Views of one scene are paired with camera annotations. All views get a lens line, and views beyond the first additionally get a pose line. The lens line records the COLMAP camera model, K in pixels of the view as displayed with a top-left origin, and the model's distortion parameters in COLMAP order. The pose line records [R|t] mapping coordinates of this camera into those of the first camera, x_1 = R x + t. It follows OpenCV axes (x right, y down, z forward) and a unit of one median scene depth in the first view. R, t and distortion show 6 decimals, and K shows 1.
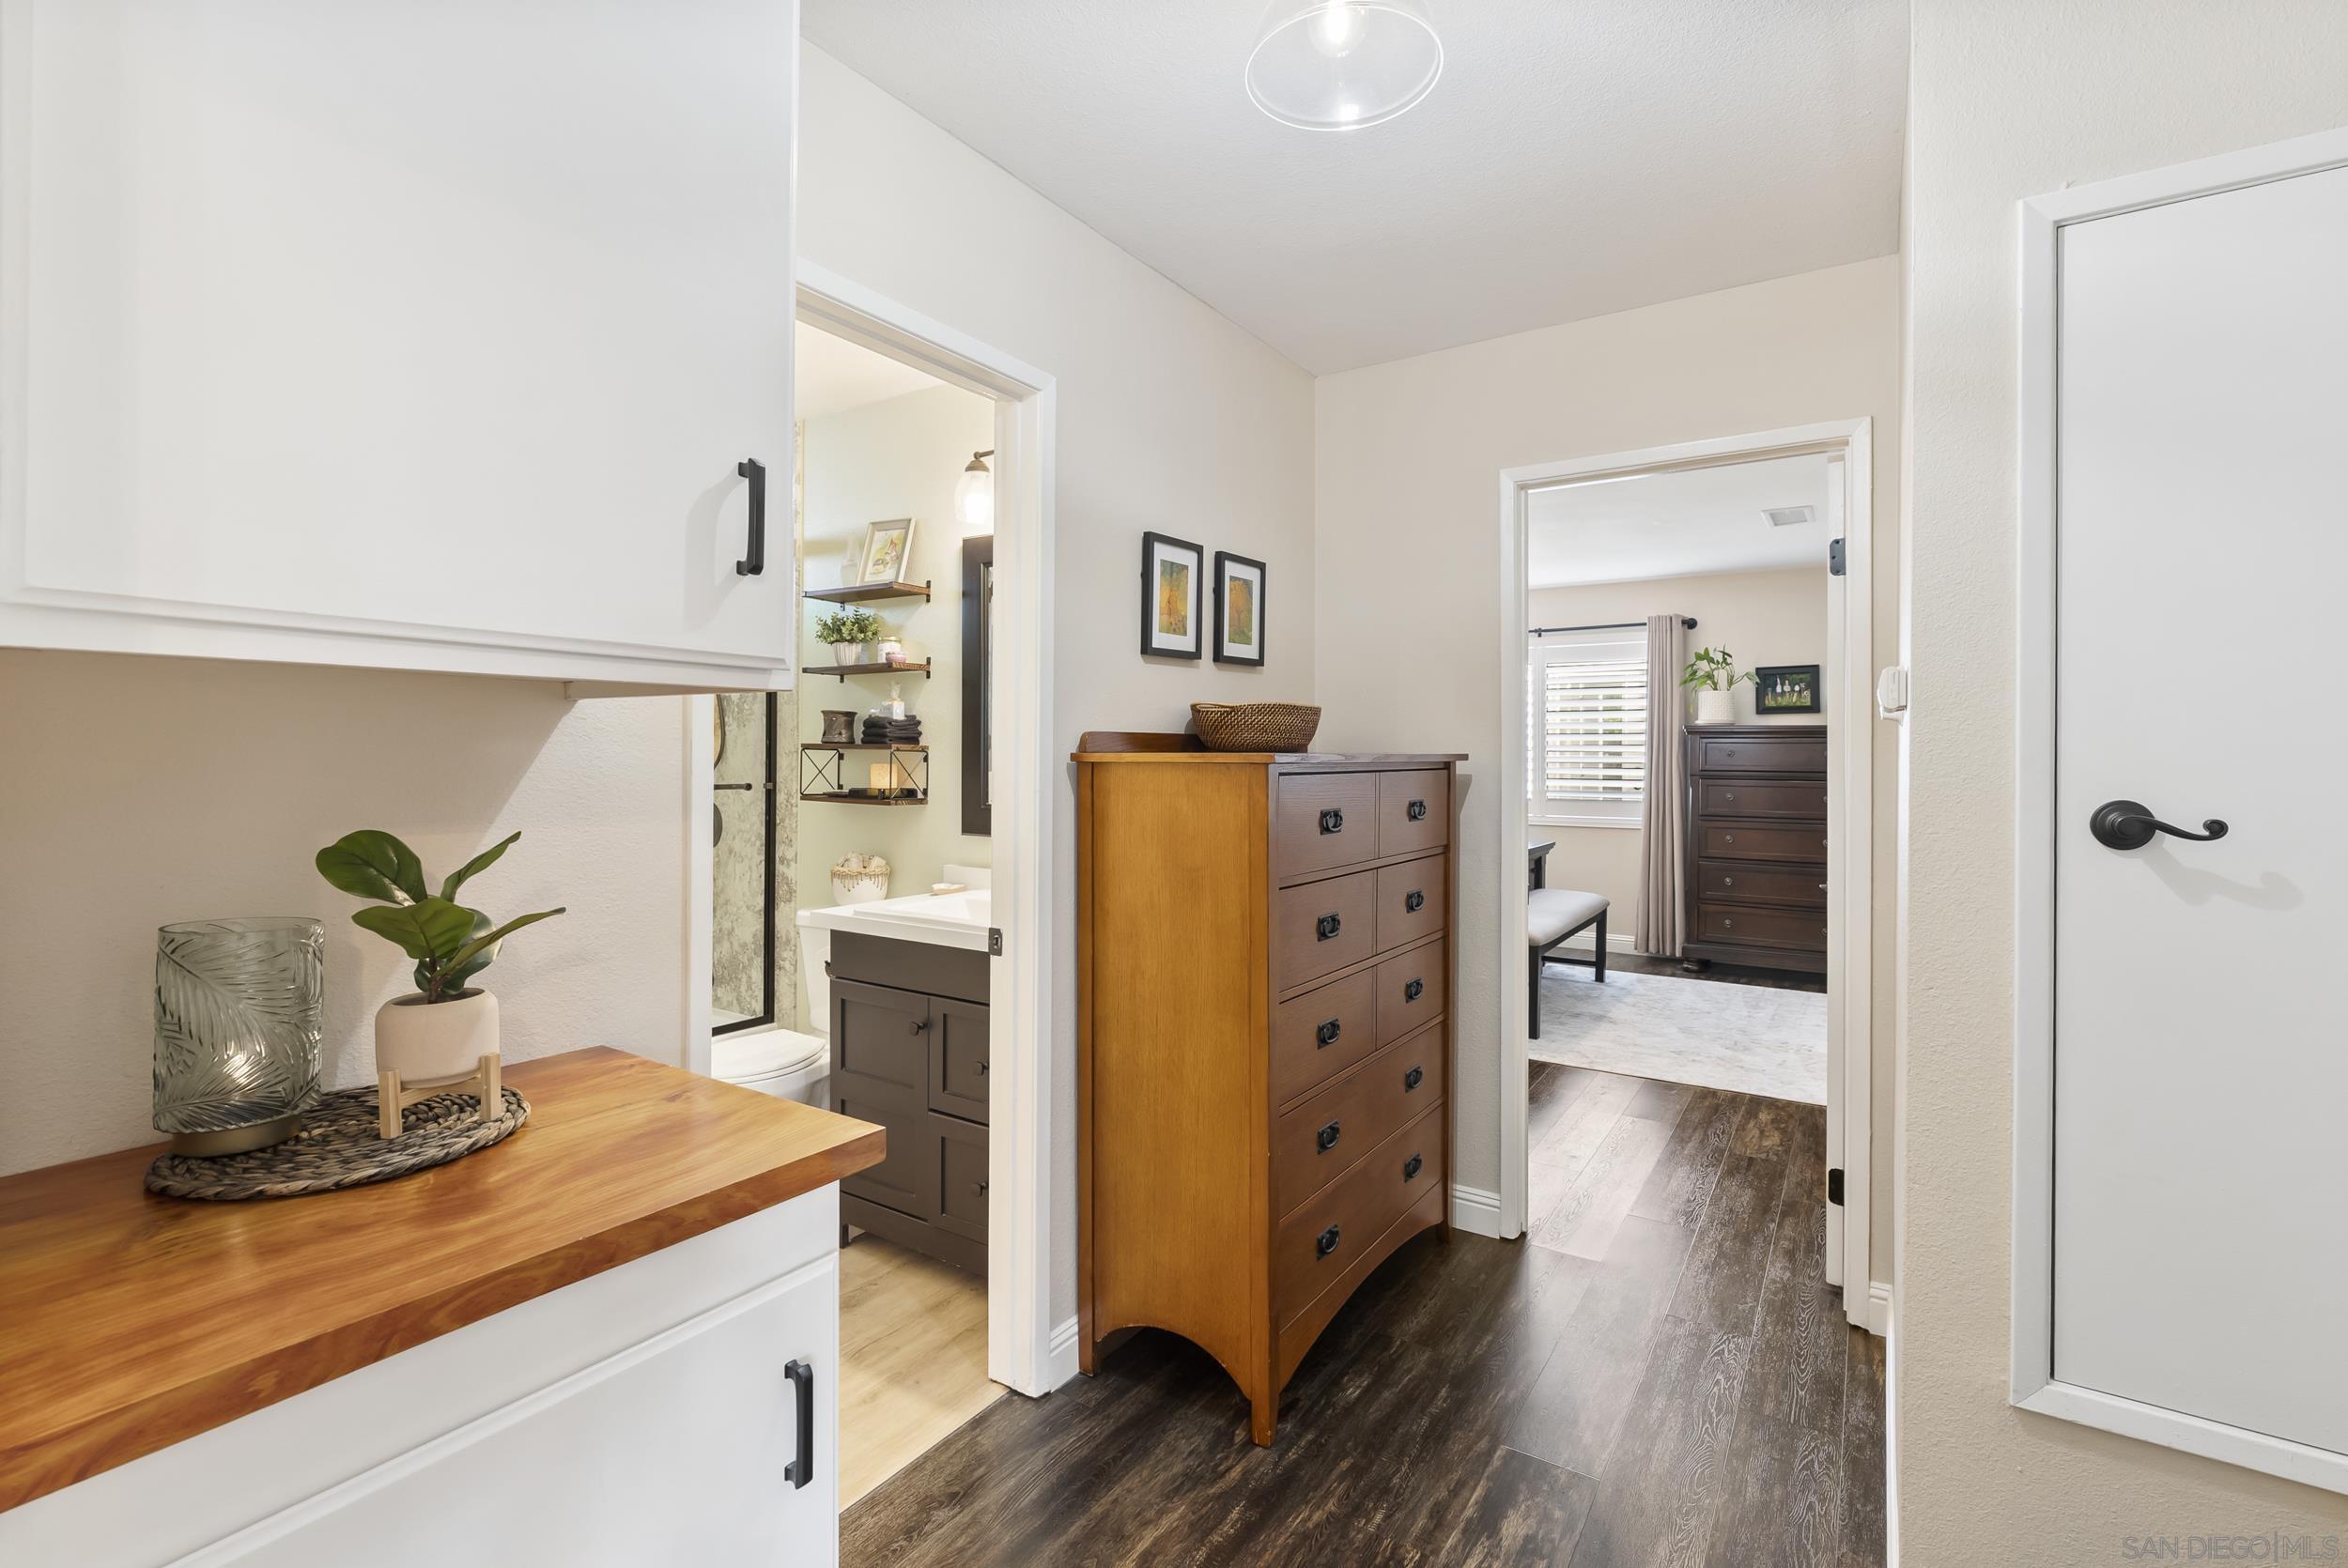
lens RADIAL K [[1071.7, 0, 1187.1], [0, 1071.7, 755.0], [0, 0, 1]] dist [-0.001973, 0.000173]
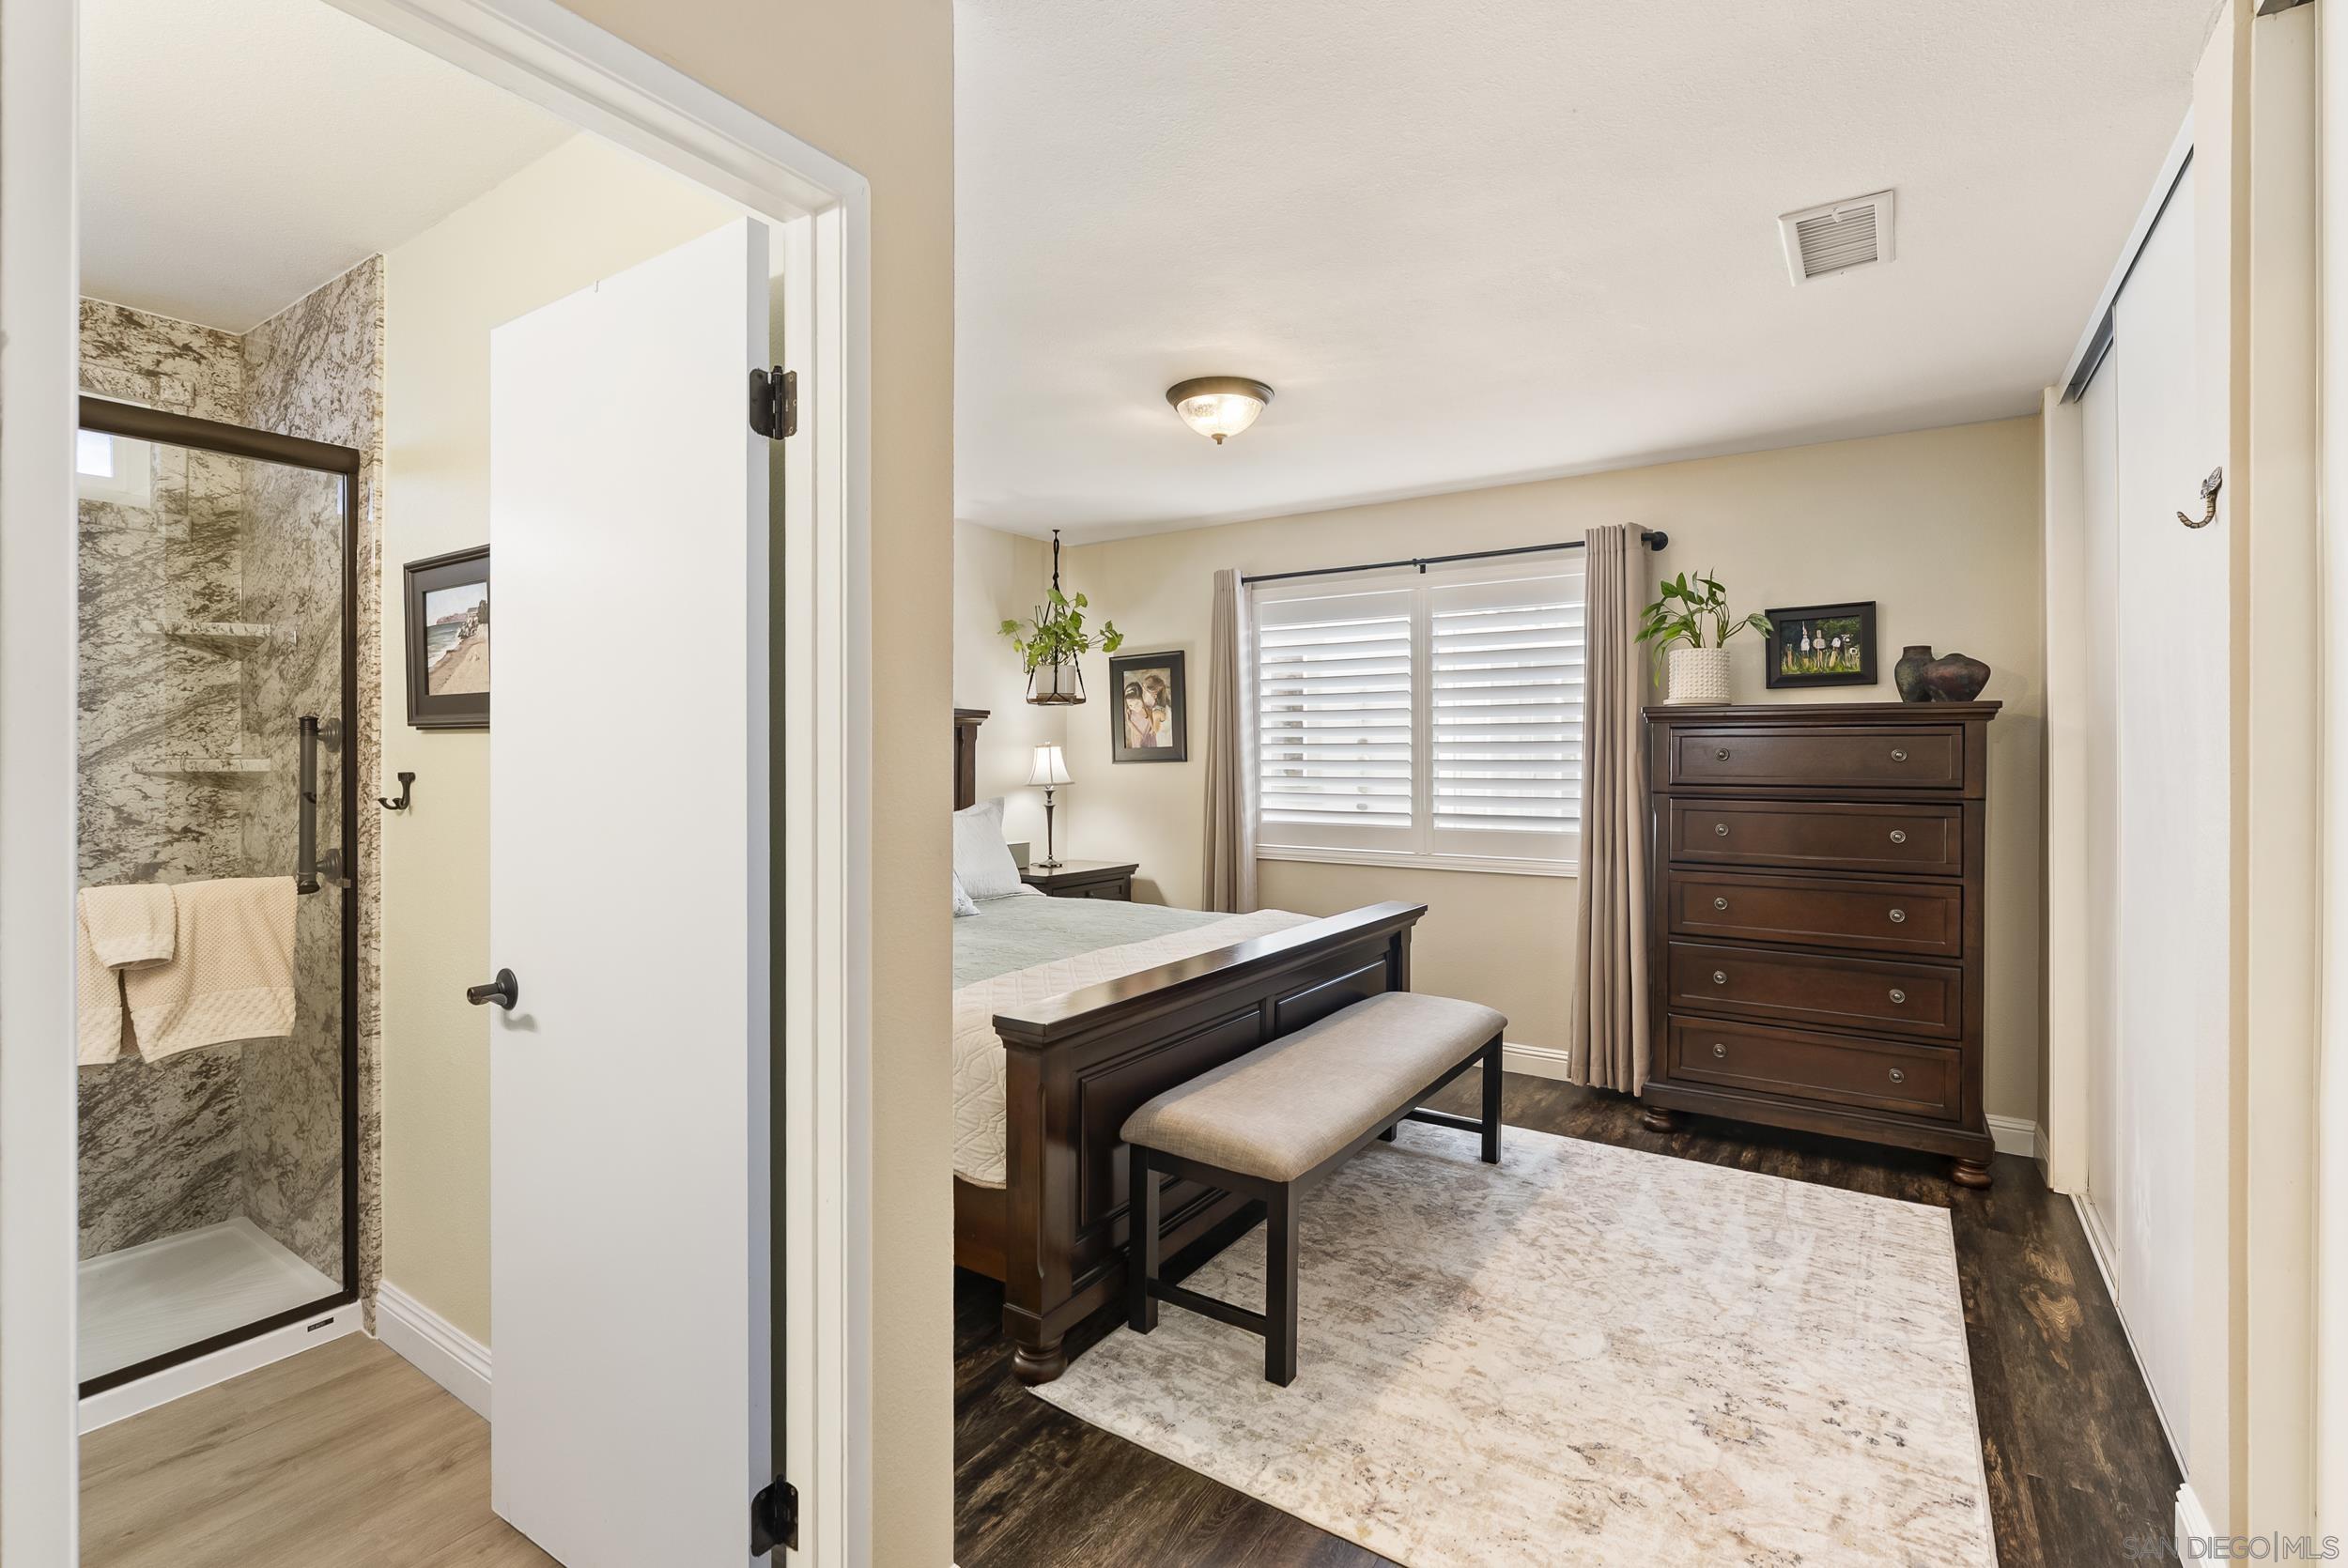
lens RADIAL K [[1083.5, 0, 1178.4], [0, 1083.5, 750.3], [0, 0, 1]] dist [-0.000929, -0.000231]
pose [[0.999974, -0.002758, -0.006620, 0.211973], [0.002737, 0.999991, -0.003085, -0.002857], [0.006628, 0.003067, 0.999973, 0.403212]]
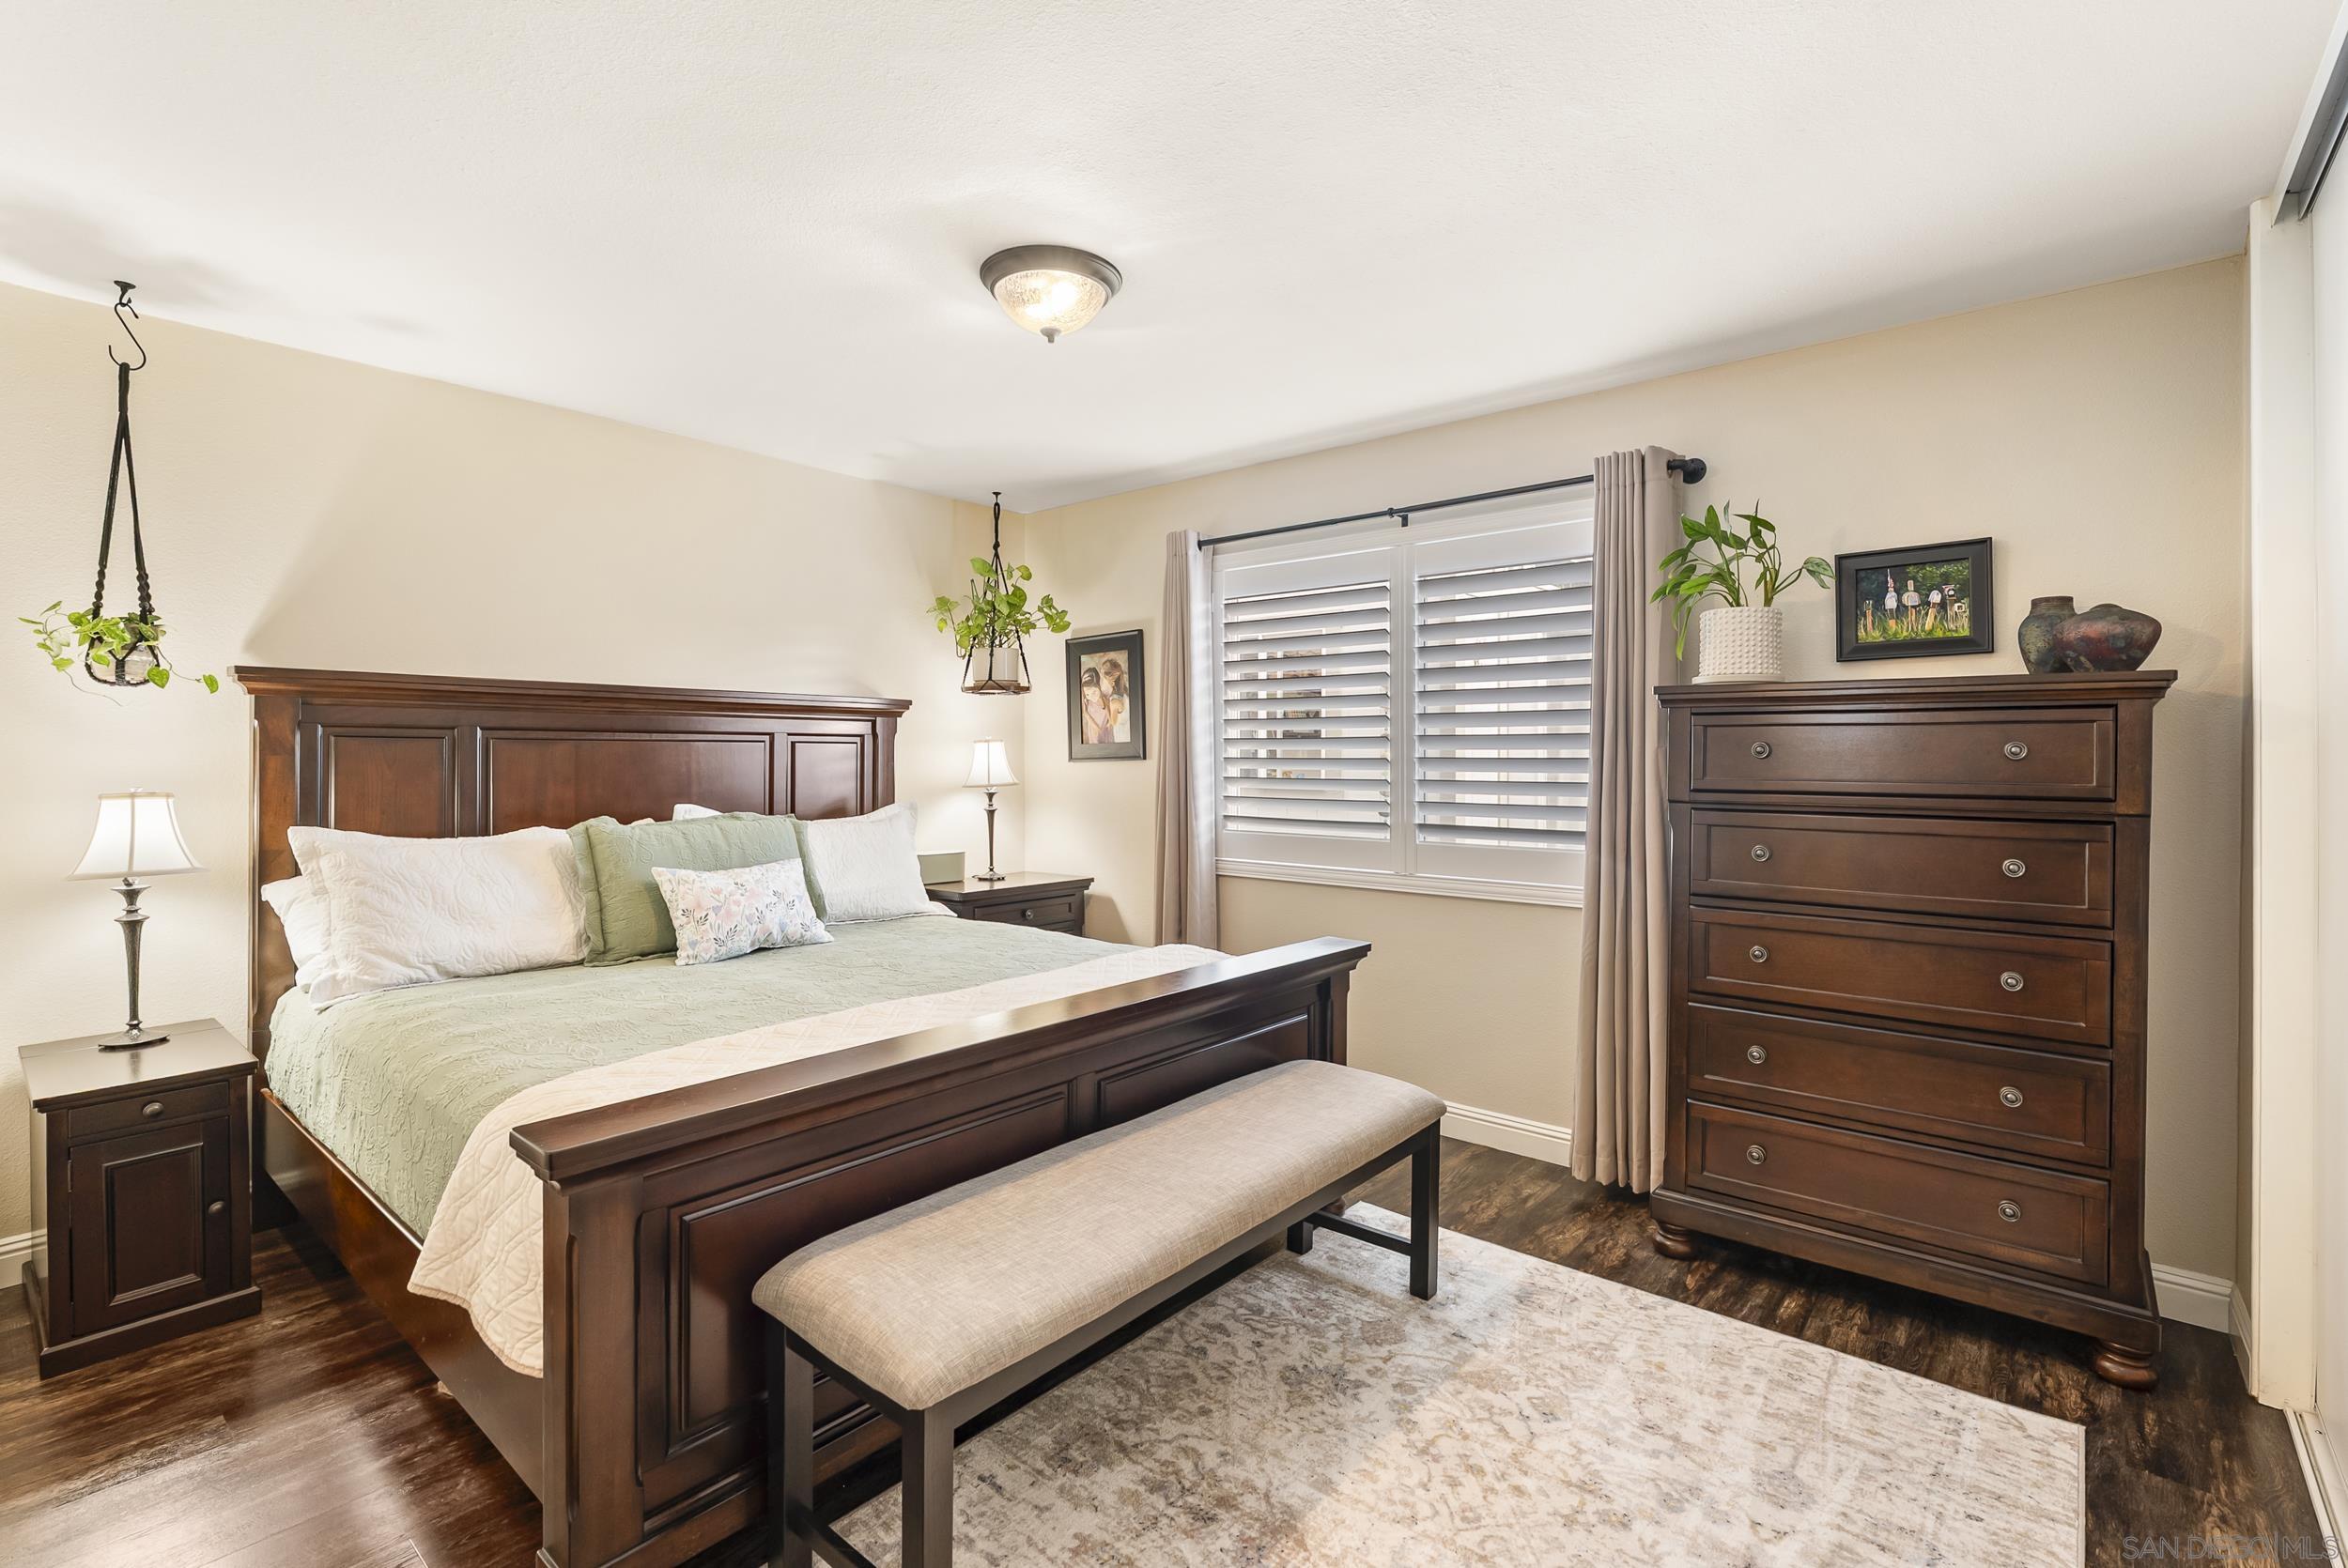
lens RADIAL K [[1071.7, 0, 1187.1], [0, 1071.7, 755.0], [0, 0, 1]] dist [-0.001973, 0.000173]
pose [[0.992398, -0.000797, -0.123063, 0.324419], [0.000917, 0.999999, 0.000922, -0.000356], [0.123063, -0.001027, 0.992398, 0.537593]]
